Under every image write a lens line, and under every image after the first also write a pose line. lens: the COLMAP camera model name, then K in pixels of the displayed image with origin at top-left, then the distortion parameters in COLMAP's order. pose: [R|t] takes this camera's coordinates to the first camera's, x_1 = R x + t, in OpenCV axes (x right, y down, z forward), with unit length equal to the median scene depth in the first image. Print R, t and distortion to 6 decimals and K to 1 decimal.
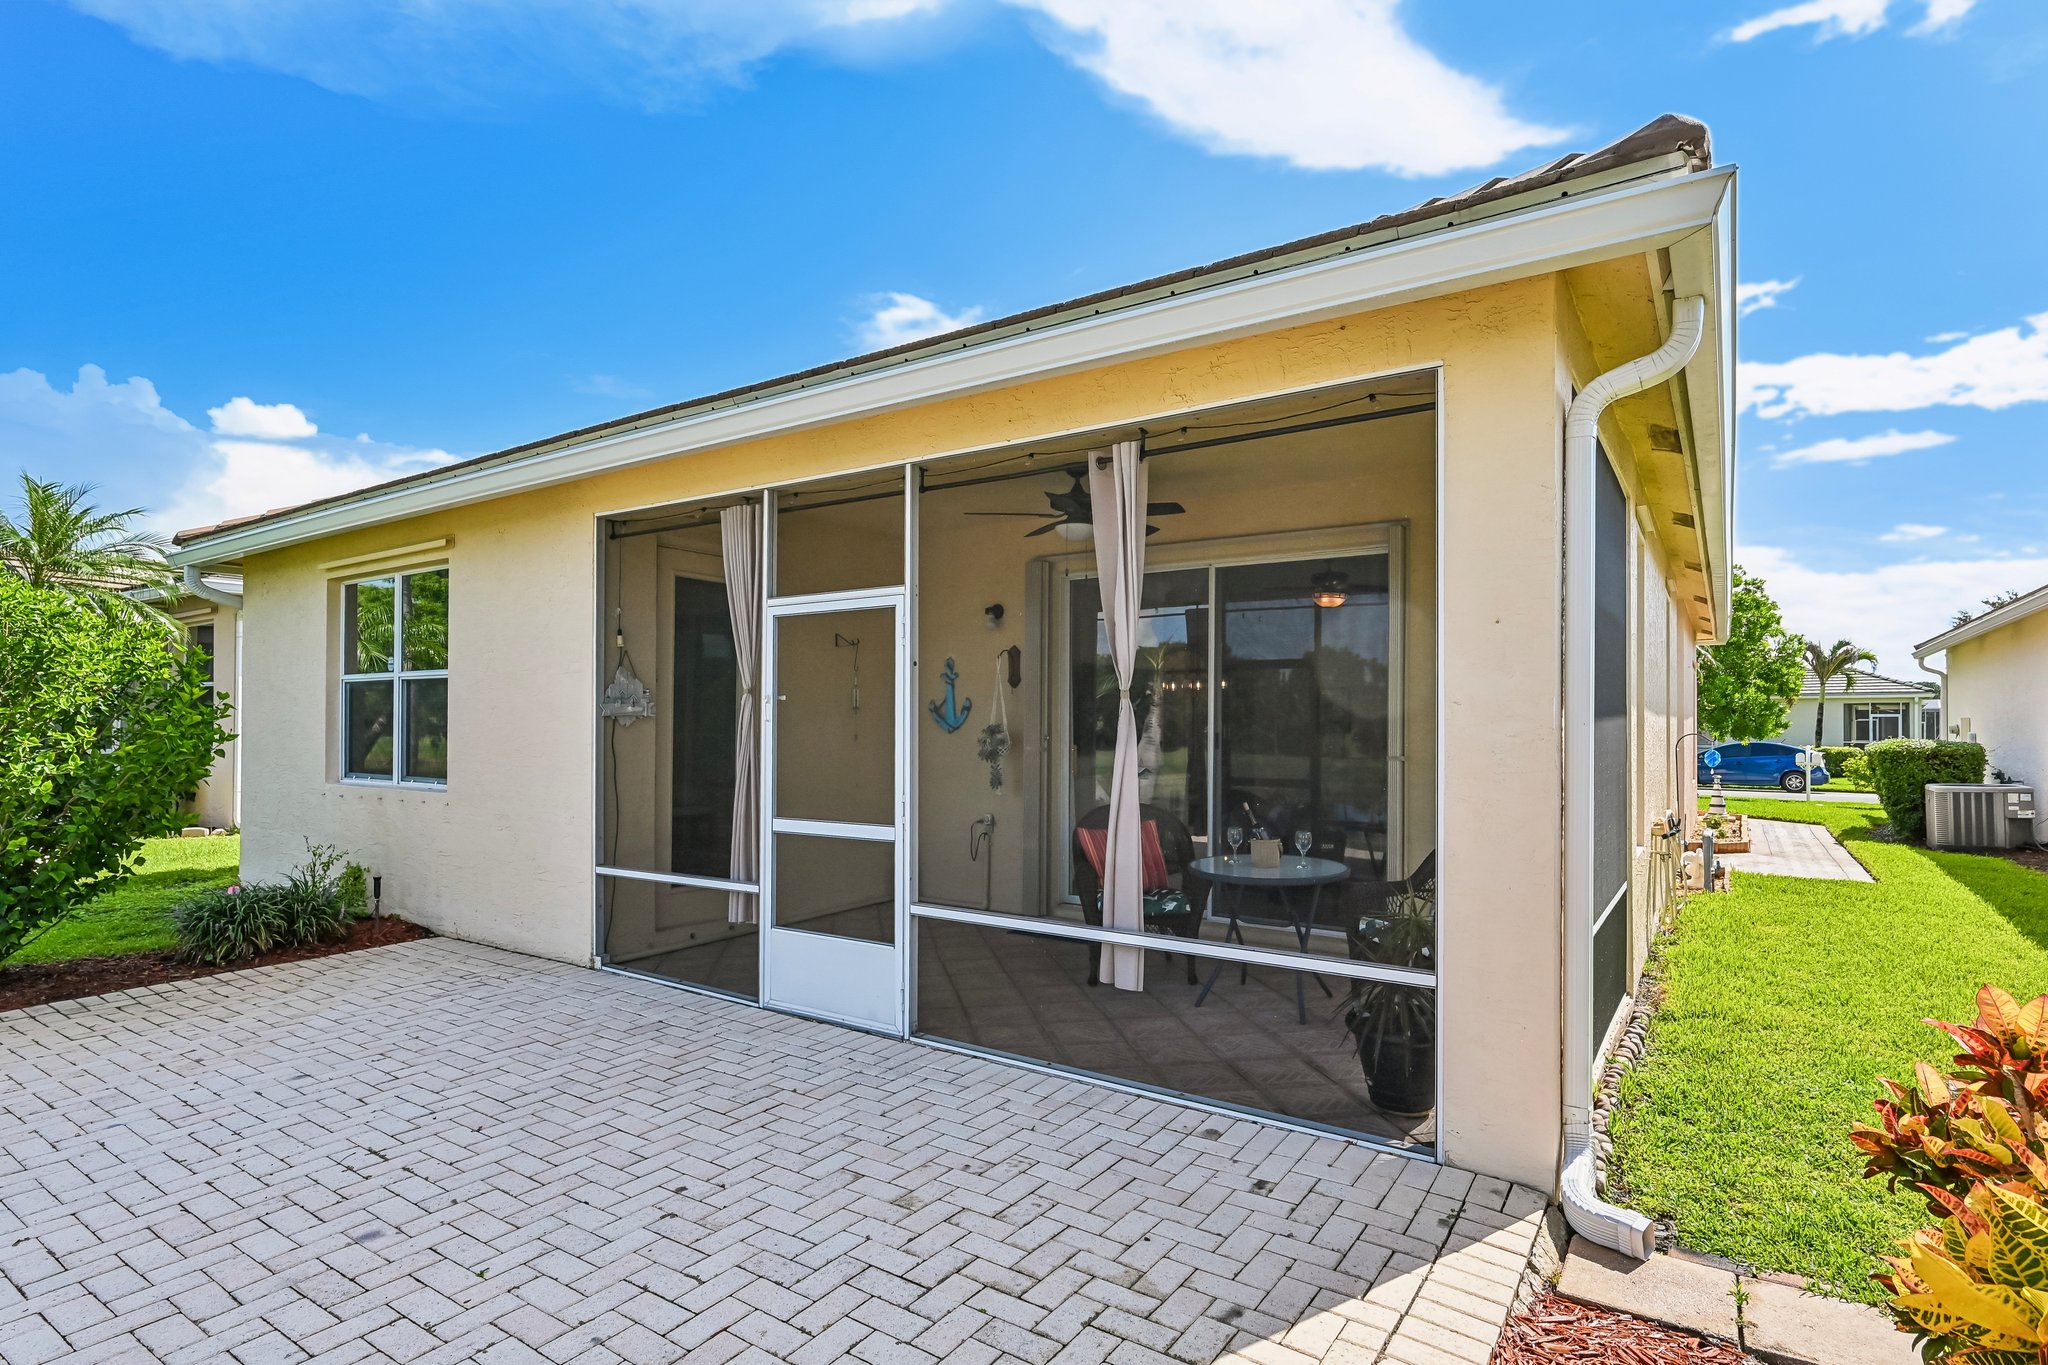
lens RADIAL K [[1036.2, 0, 1038.5], [0, 1036.2, 728.2], [0, 0, 1]] dist [-0.003139, -0.001382]
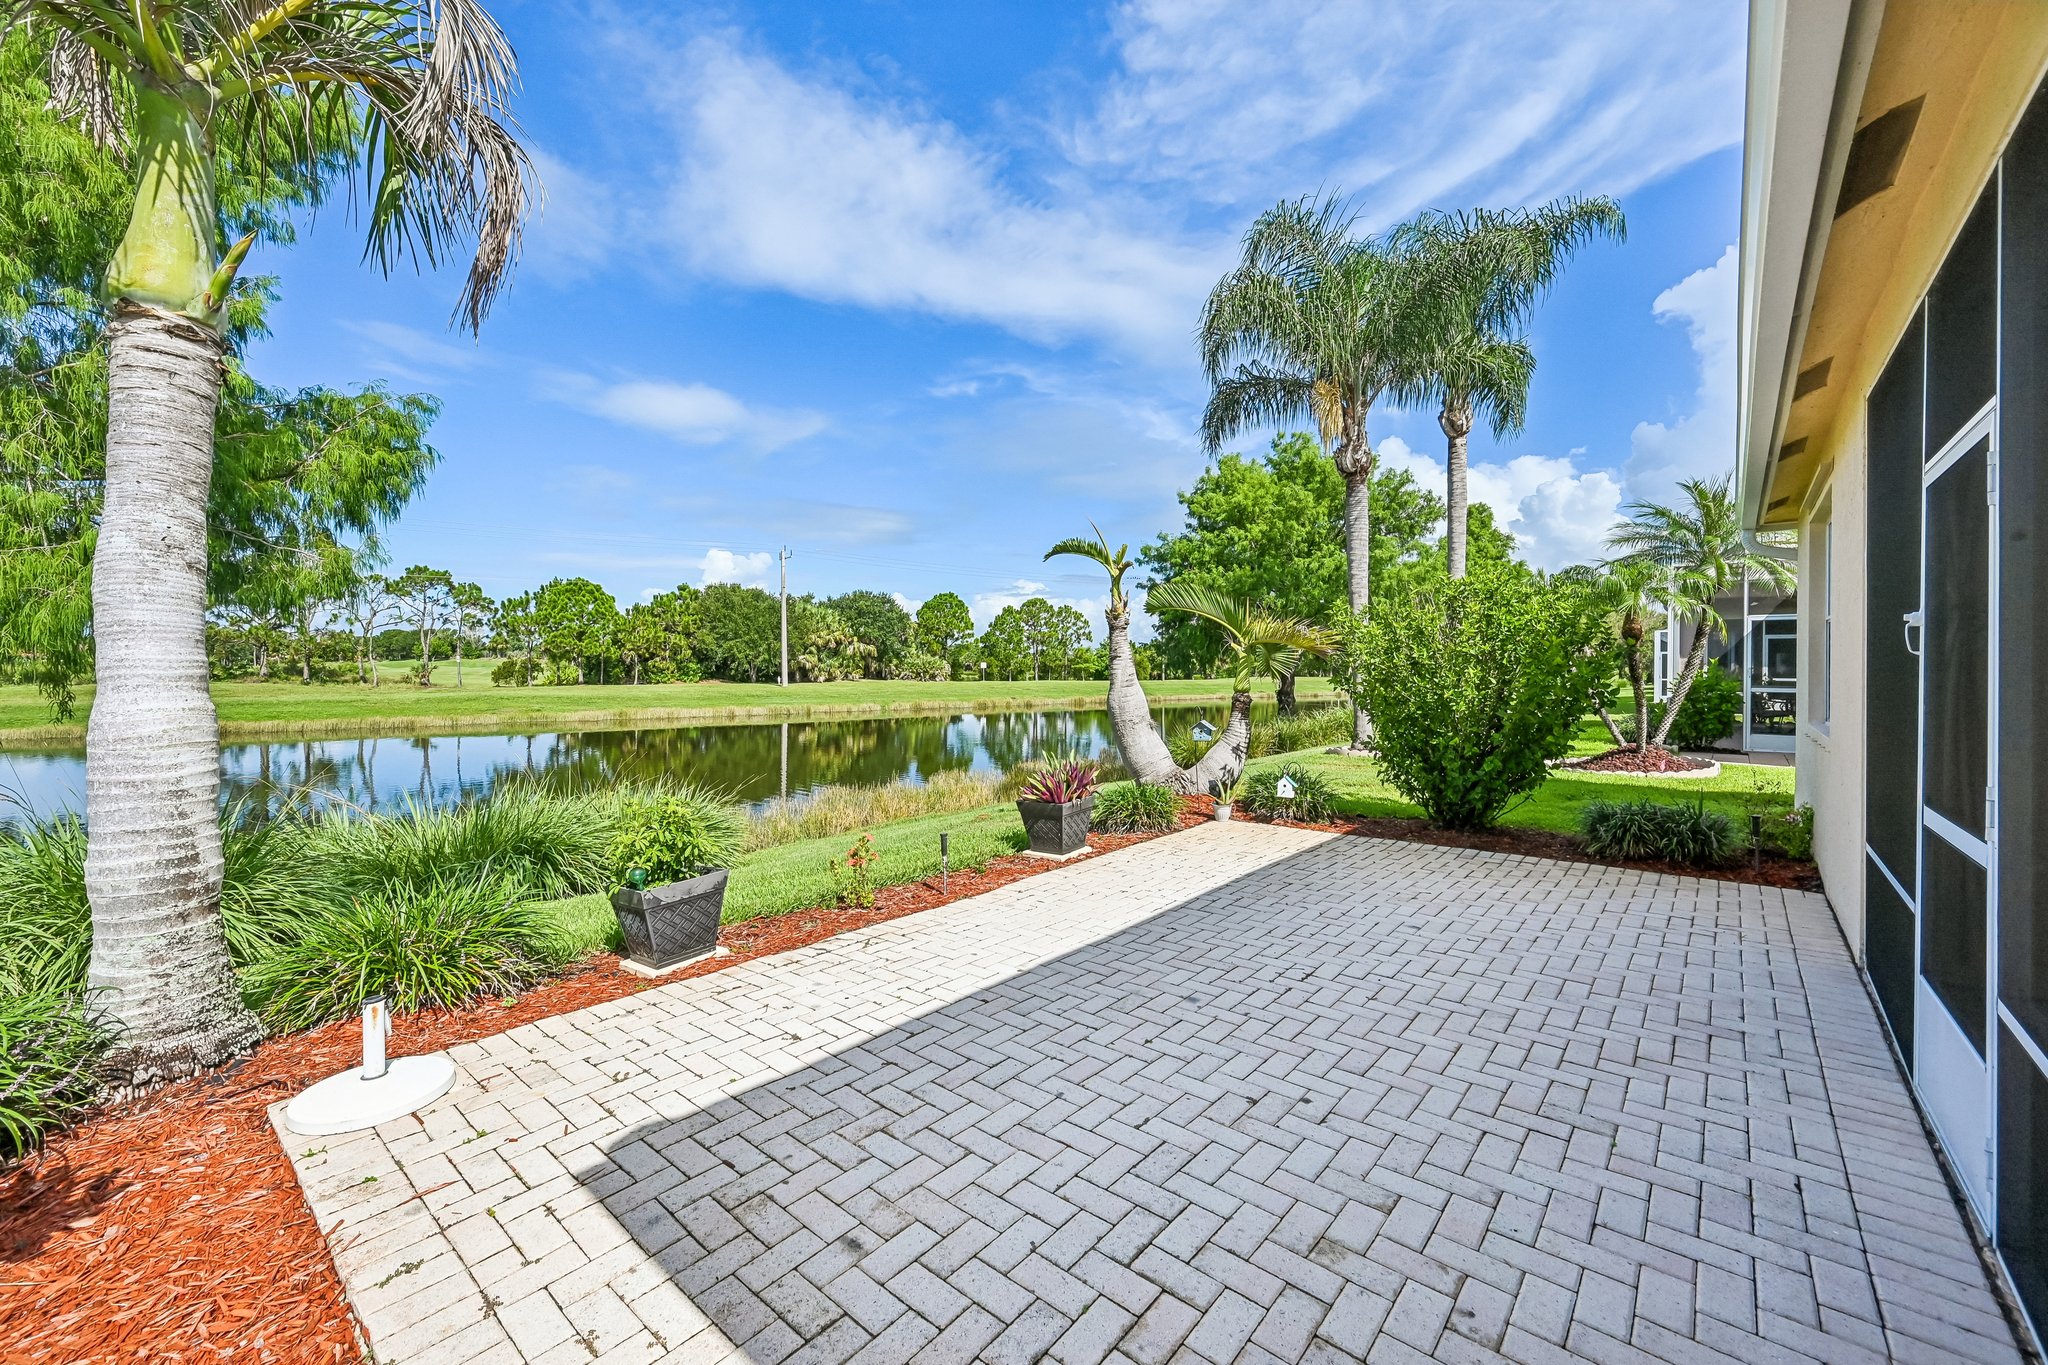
lens RADIAL K [[813.9, 0, 1005.7], [0, 813.9, 668.7], [0, 0, 1]] dist [-0.002776, 0.001068]
pose [[-0.132272, 0.000878, -0.991213, 0.376839], [-0.005864, 0.999981, 0.001668, 0.006475], [0.991196, 0.006033, -0.132265, 0.594212]]
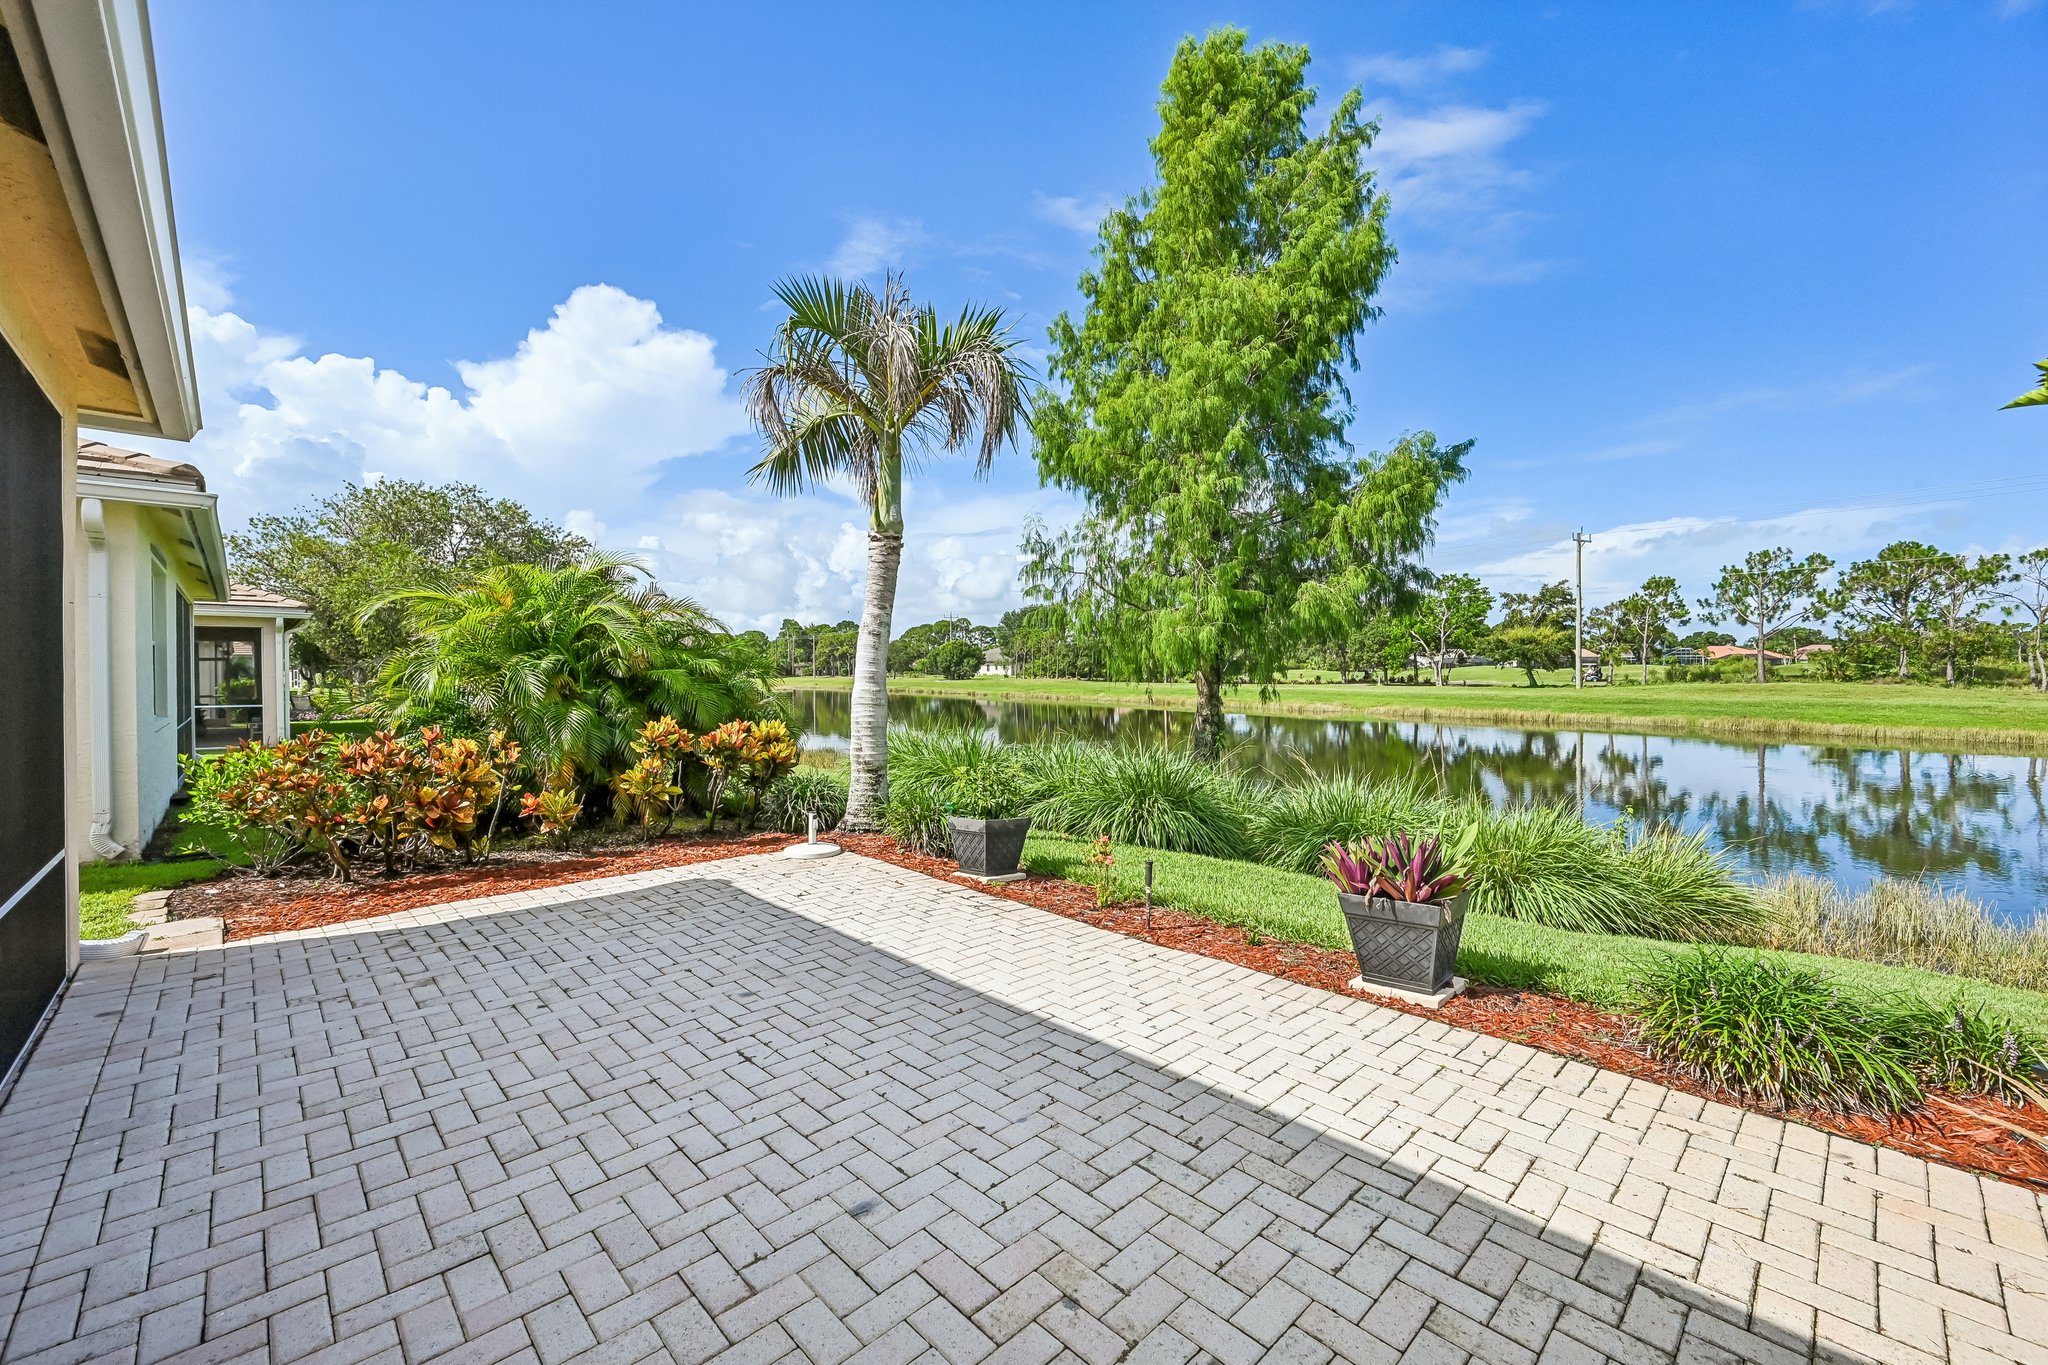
lens RADIAL K [[813.9, 0, 1039.3], [0, 813.9, 675.8], [0, 0, 1]] dist [-0.002776, 0.001068]
pose [[-0.980155, 0.005078, 0.198168, -0.890628], [0.006990, 0.999936, 0.008949, 0.001966], [-0.198110, 0.010156, -0.980127, 1.417566]]
